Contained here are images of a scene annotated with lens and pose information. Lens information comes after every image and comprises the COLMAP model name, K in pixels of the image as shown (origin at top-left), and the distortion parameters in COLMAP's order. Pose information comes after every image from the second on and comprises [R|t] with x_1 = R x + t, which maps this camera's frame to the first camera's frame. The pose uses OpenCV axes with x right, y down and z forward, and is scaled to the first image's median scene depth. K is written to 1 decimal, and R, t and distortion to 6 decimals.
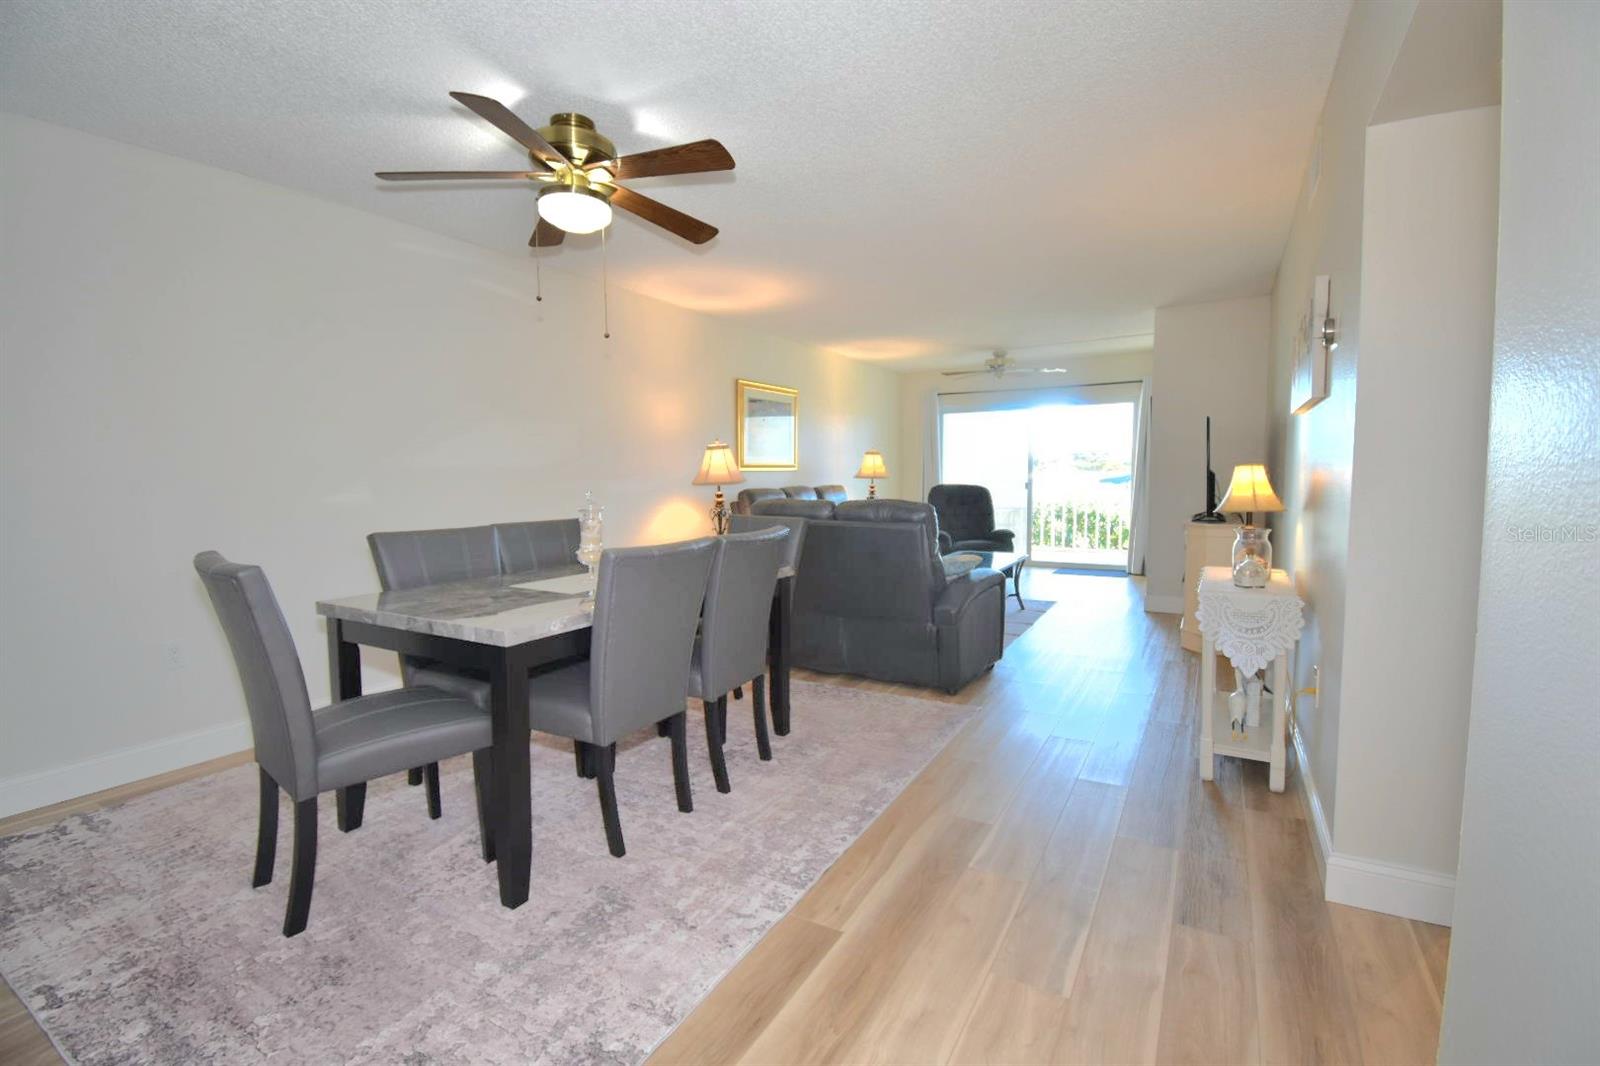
lens RADIAL K [[705.5, 0, 806.0], [0, 705.5, 528.4], [0, 0, 1]] dist [0.009831, -0.021023]
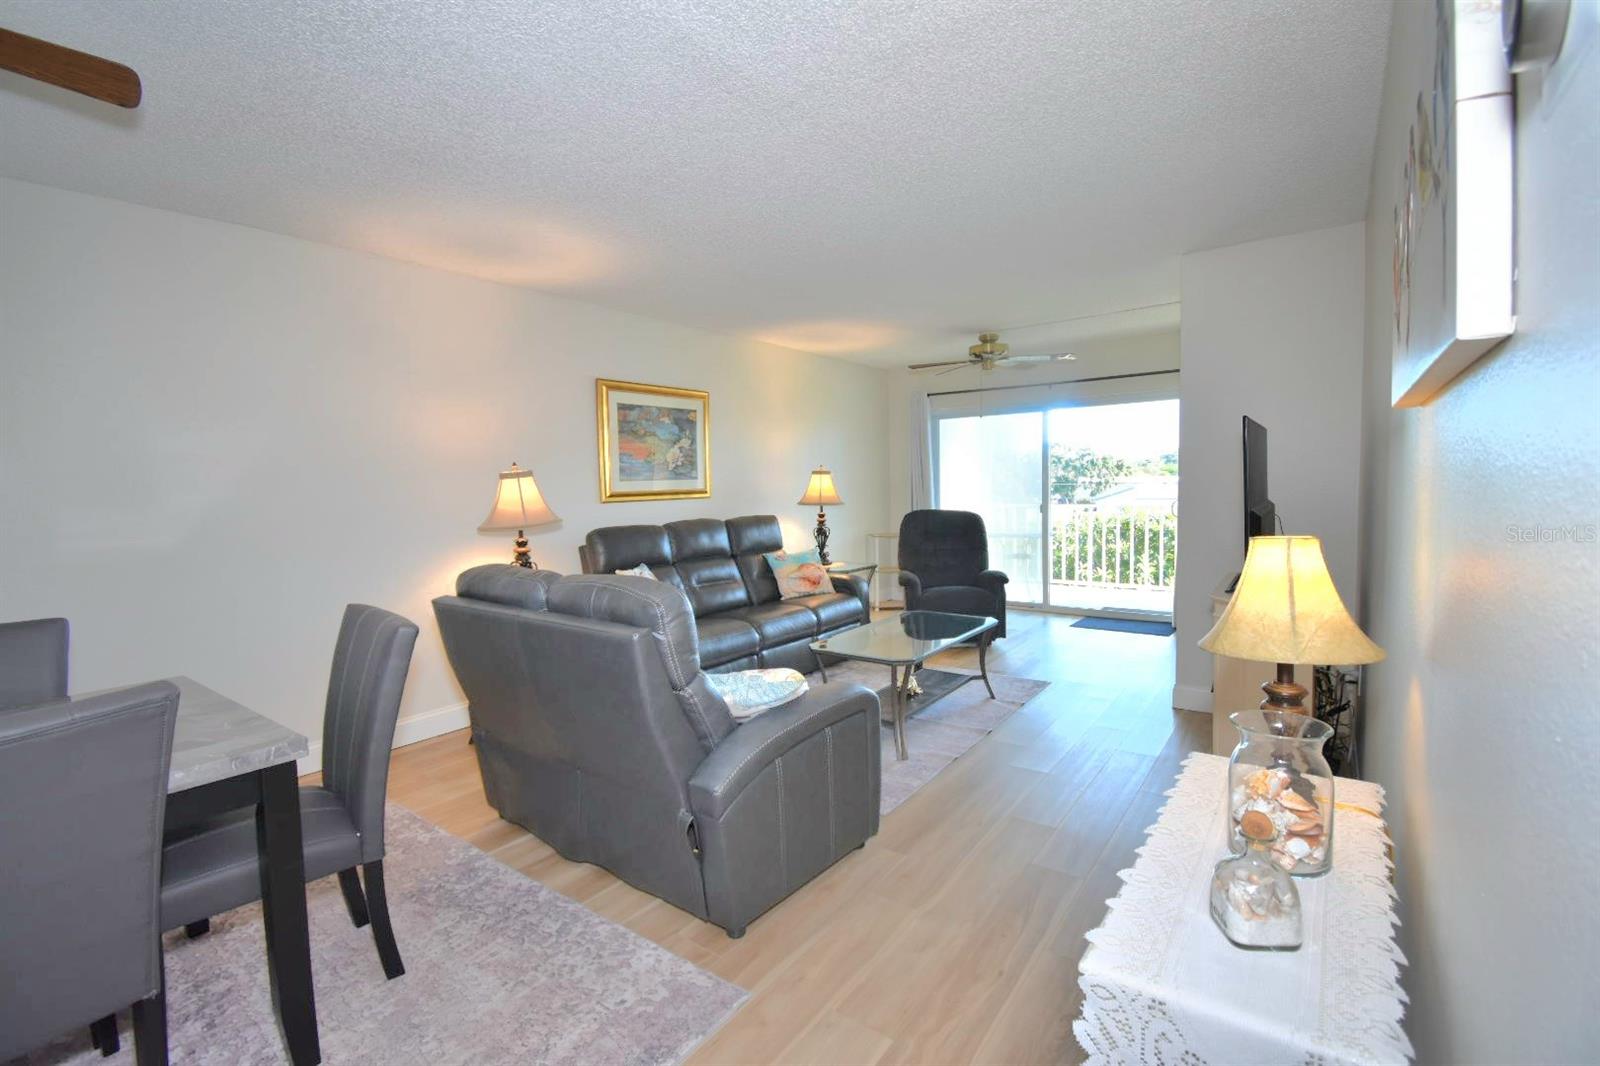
lens RADIAL K [[705.5, 0, 806.0], [0, 705.5, 528.4], [0, 0, 1]] dist [0.009831, -0.021023]
pose [[0.993865, -0.006333, -0.110420, 0.234899], [0.004961, 0.999907, -0.012691, -0.051394], [0.110491, 0.012065, 0.993804, 0.334686]]
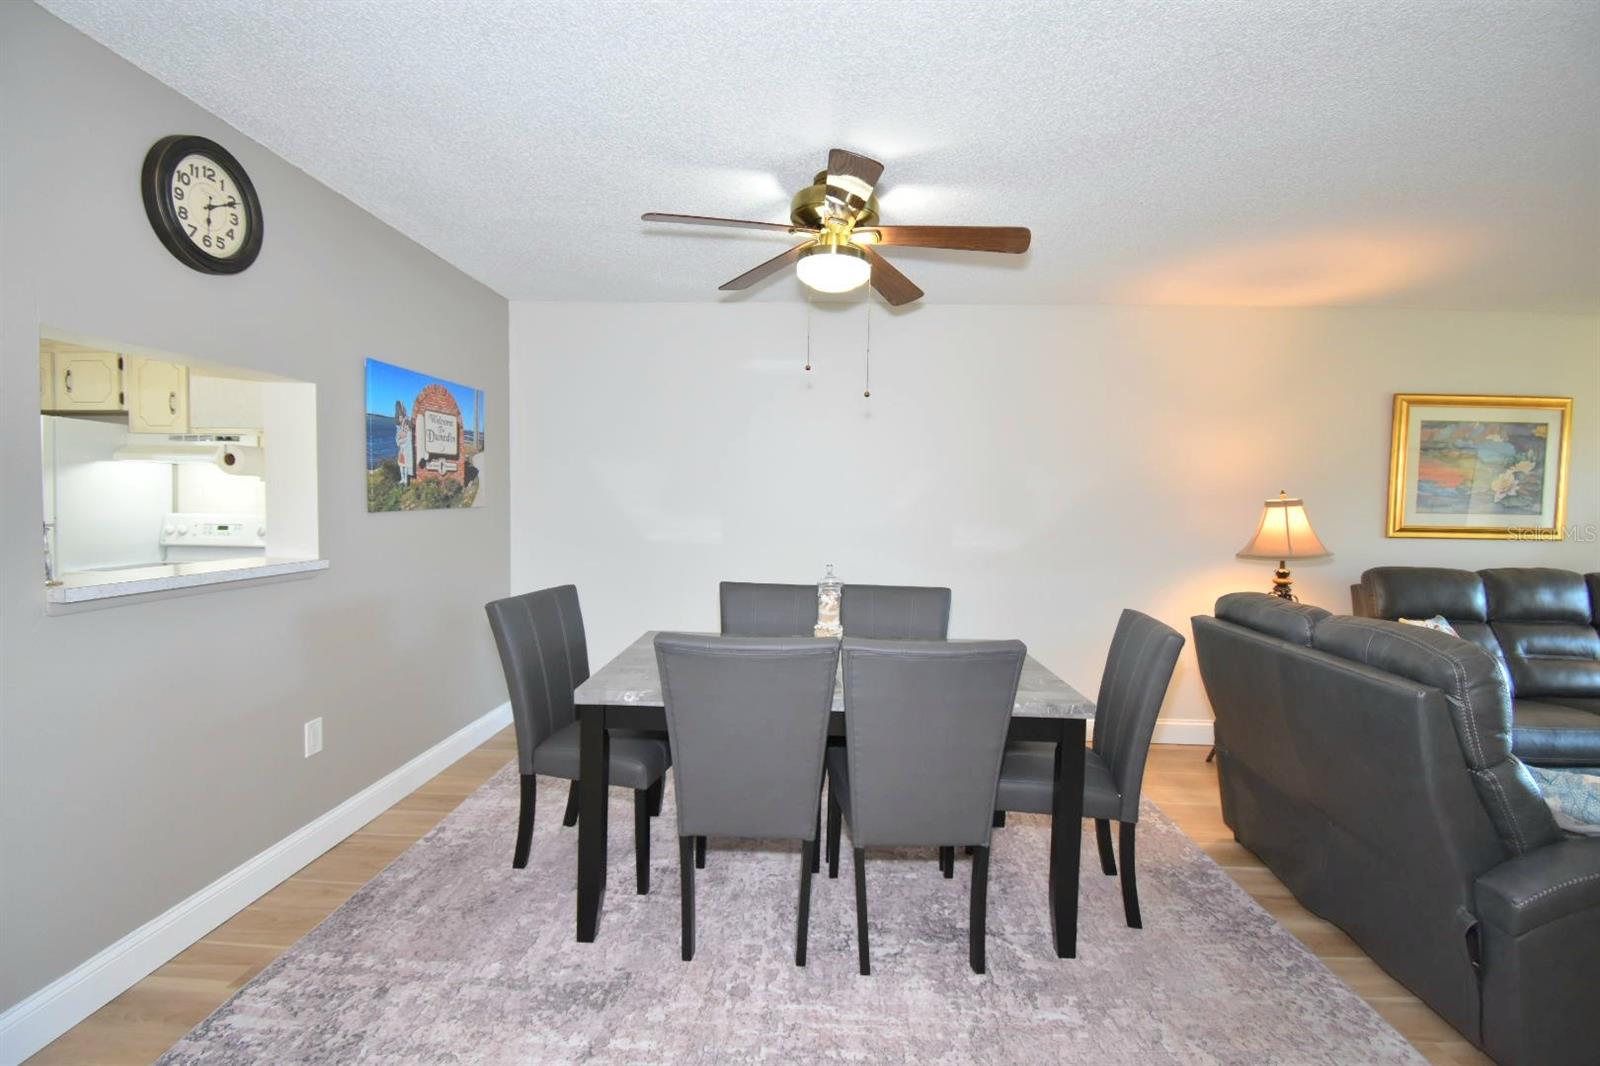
lens RADIAL K [[705.5, 0, 806.0], [0, 705.5, 528.4], [0, 0, 1]] dist [0.009831, -0.021023]
pose [[0.470224, 0.052368, -0.880992, 0.255757], [-0.093670, 0.995561, 0.009182, -0.053933], [0.877562, 0.078206, 0.473042, 0.275568]]
